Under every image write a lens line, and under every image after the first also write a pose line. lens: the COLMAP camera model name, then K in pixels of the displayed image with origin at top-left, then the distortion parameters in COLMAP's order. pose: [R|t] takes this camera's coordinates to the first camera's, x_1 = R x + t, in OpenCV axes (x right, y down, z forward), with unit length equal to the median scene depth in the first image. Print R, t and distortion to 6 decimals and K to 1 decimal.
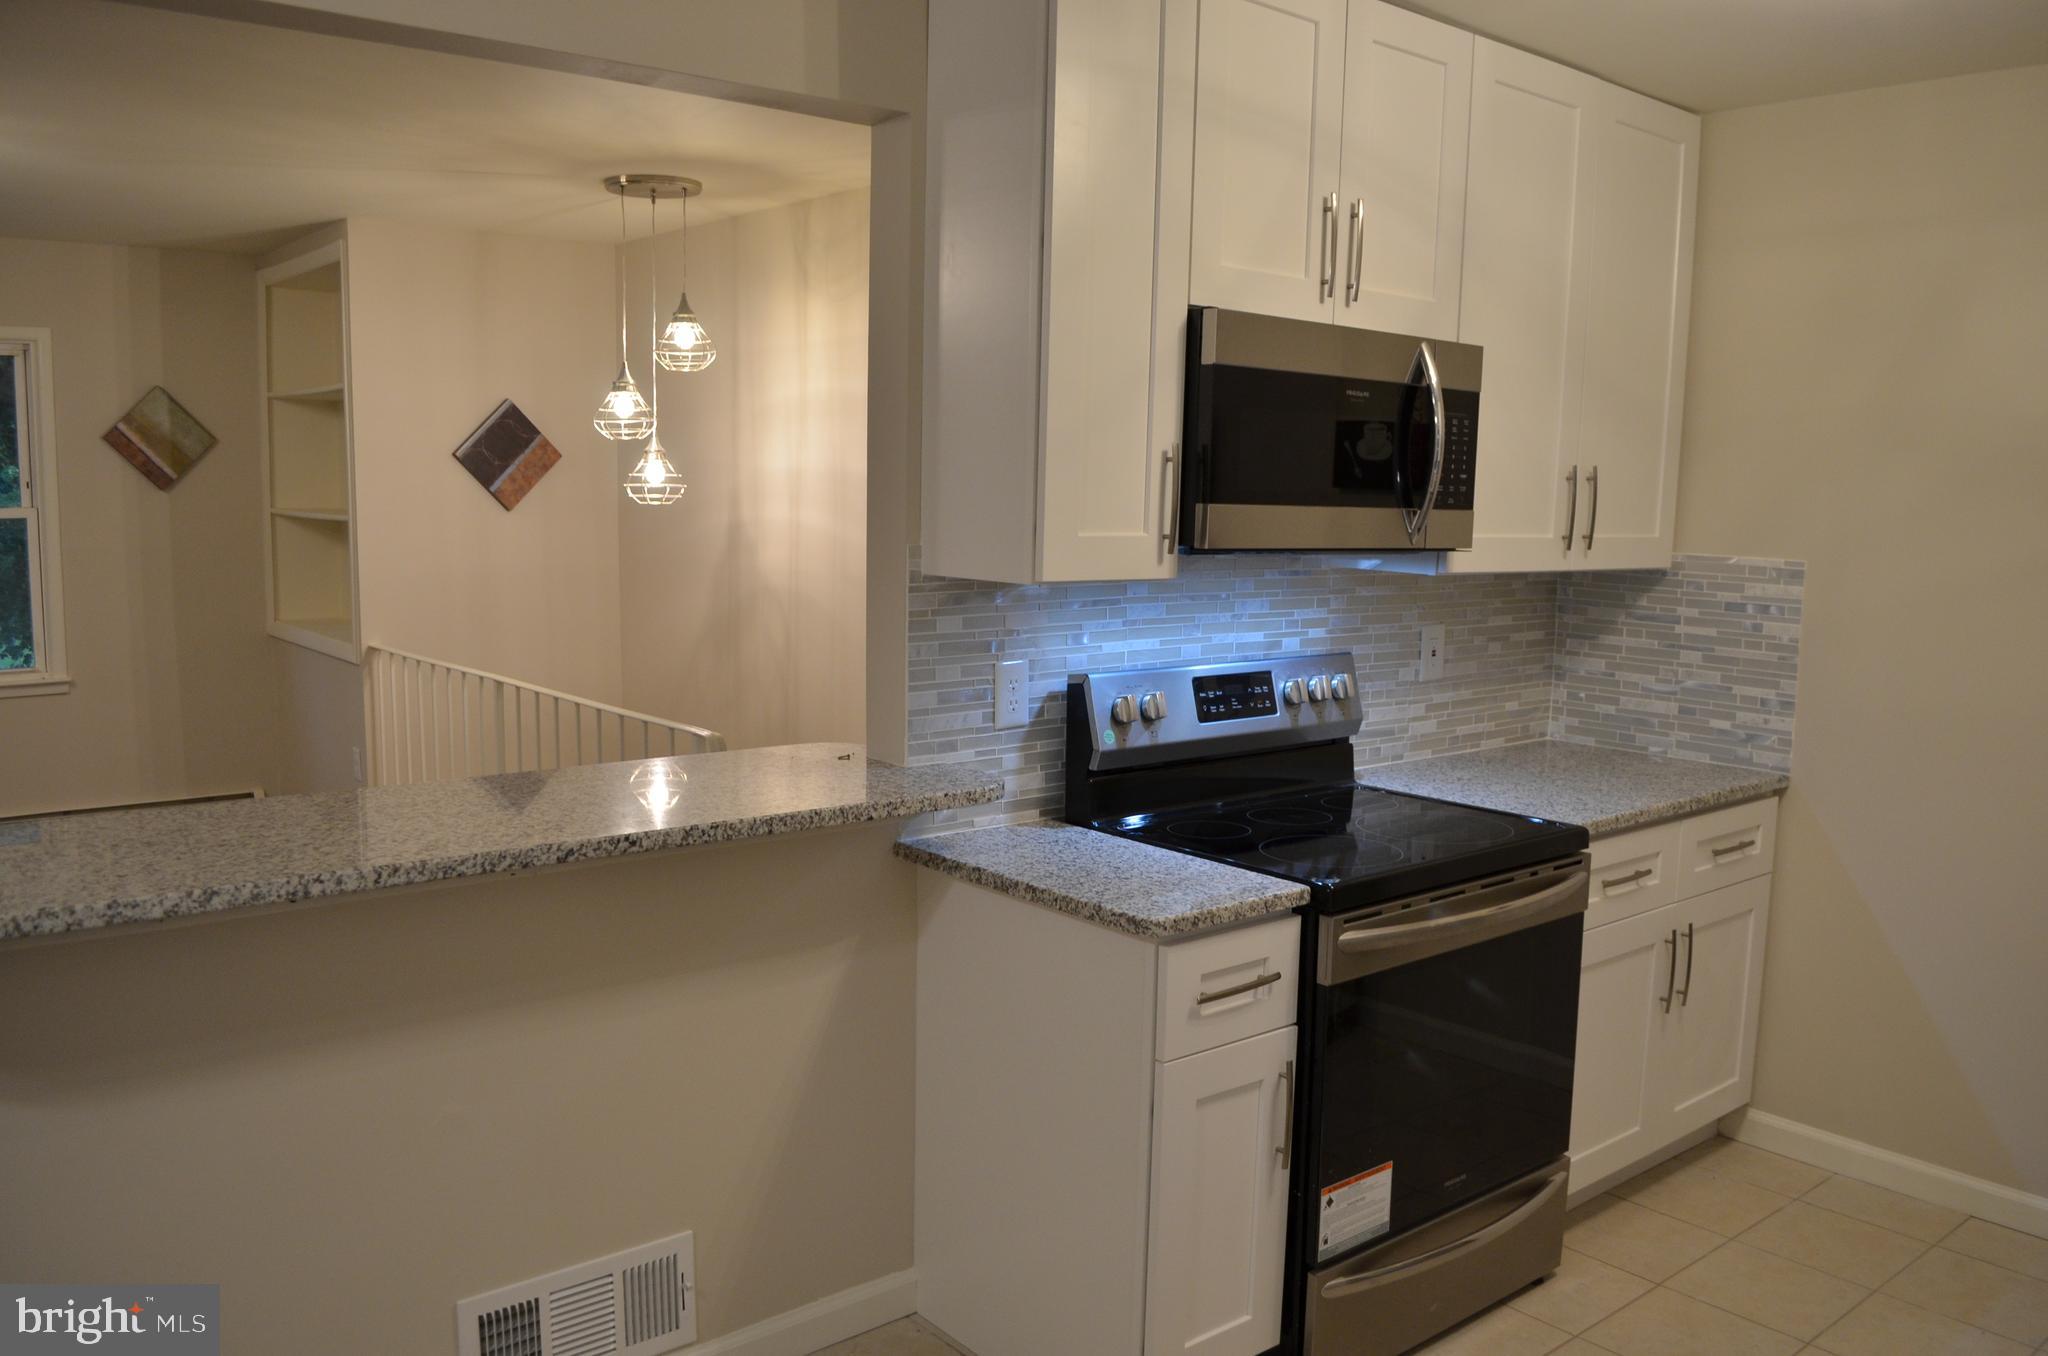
lens RADIAL K [[1605.9, 0, 1040.0], [0, 1605.9, 702.6], [0, 0, 1]] dist [-0.084426, 0.010778]
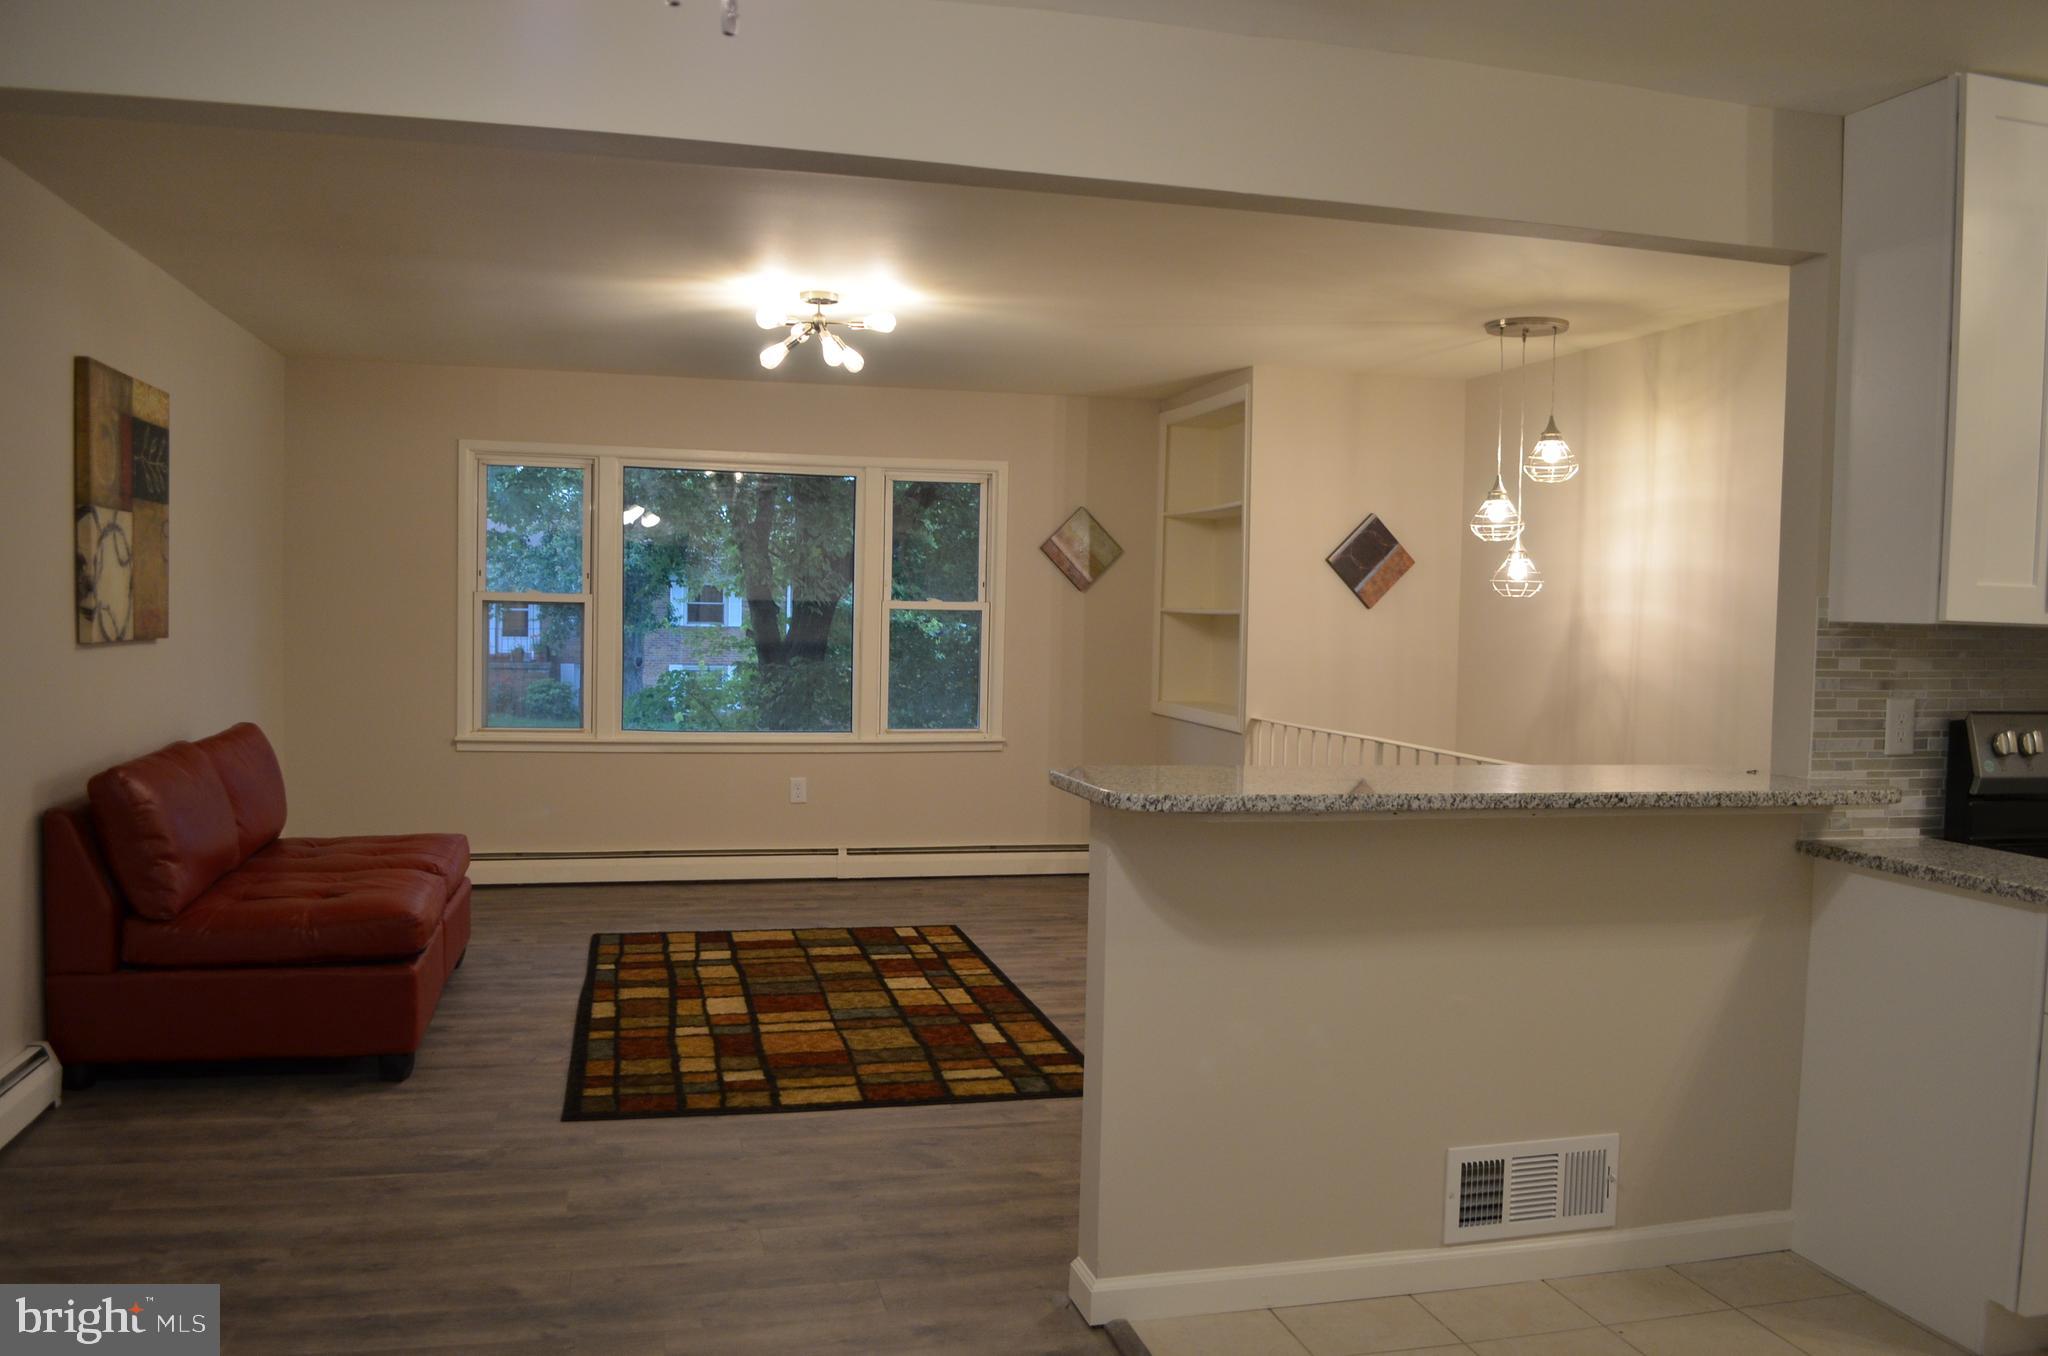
lens RADIAL K [[1605.9, 0, 1040.0], [0, 1605.9, 702.6], [0, 0, 1]] dist [-0.084426, 0.010778]
pose [[0.901787, 0.025249, -0.431443, -0.054463], [-0.062968, 0.995315, -0.073366, 0.060692], [0.427569, 0.093327, 0.899152, -0.186983]]
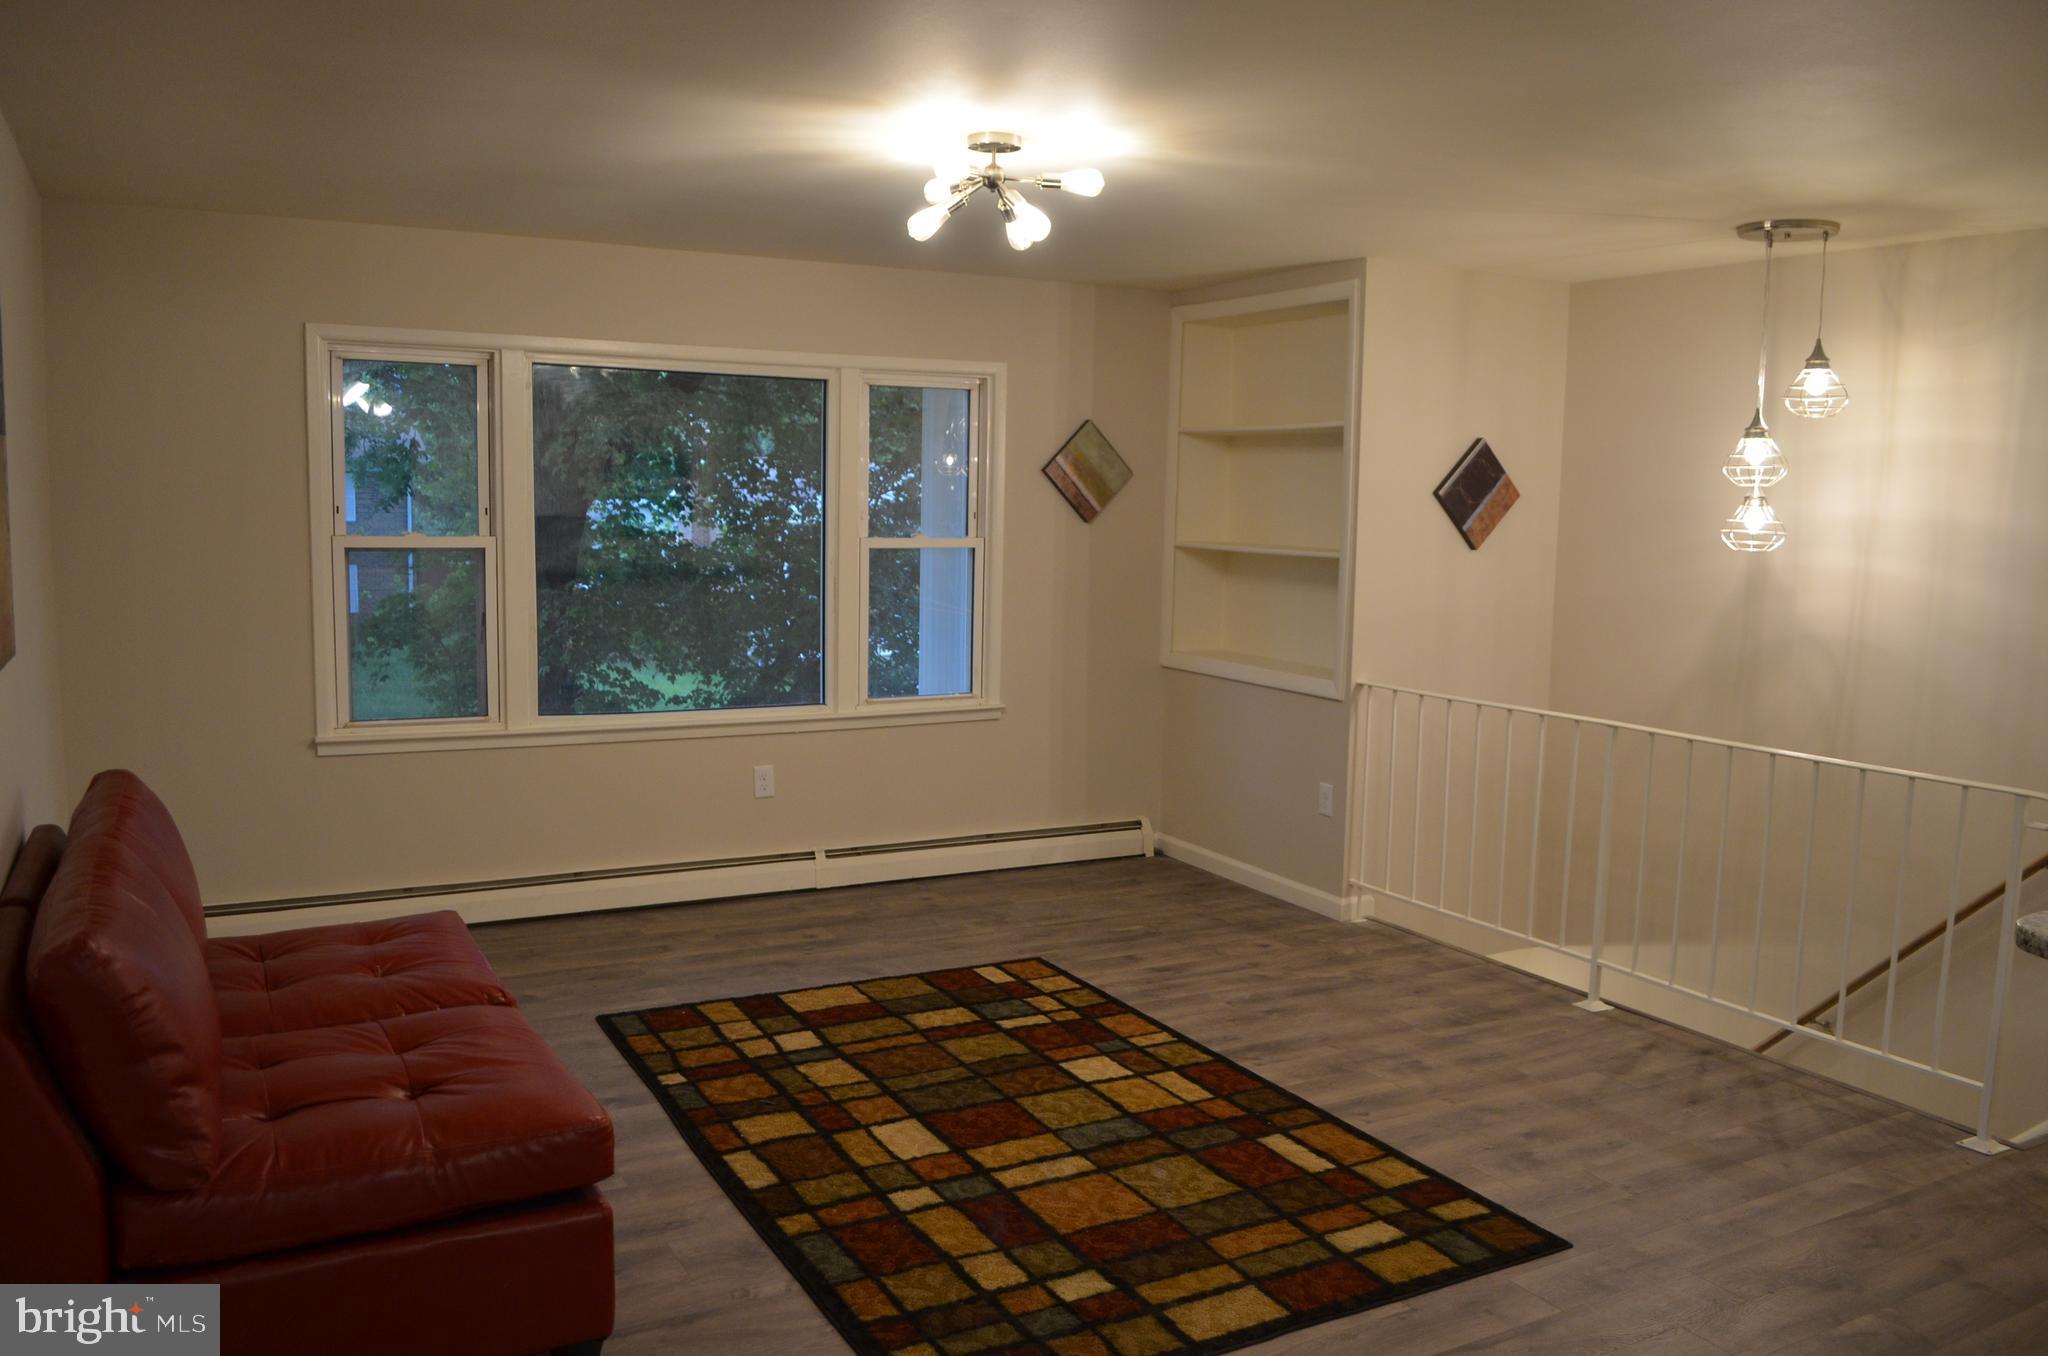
lens RADIAL K [[1605.9, 0, 1040.0], [0, 1605.9, 702.6], [0, 0, 1]] dist [-0.084426, 0.010778]
pose [[0.981860, 0.025220, -0.187922, -0.508225], [-0.027617, 0.999567, -0.010145, -0.008869], [0.187585, 0.015150, 0.982132, -0.041486]]
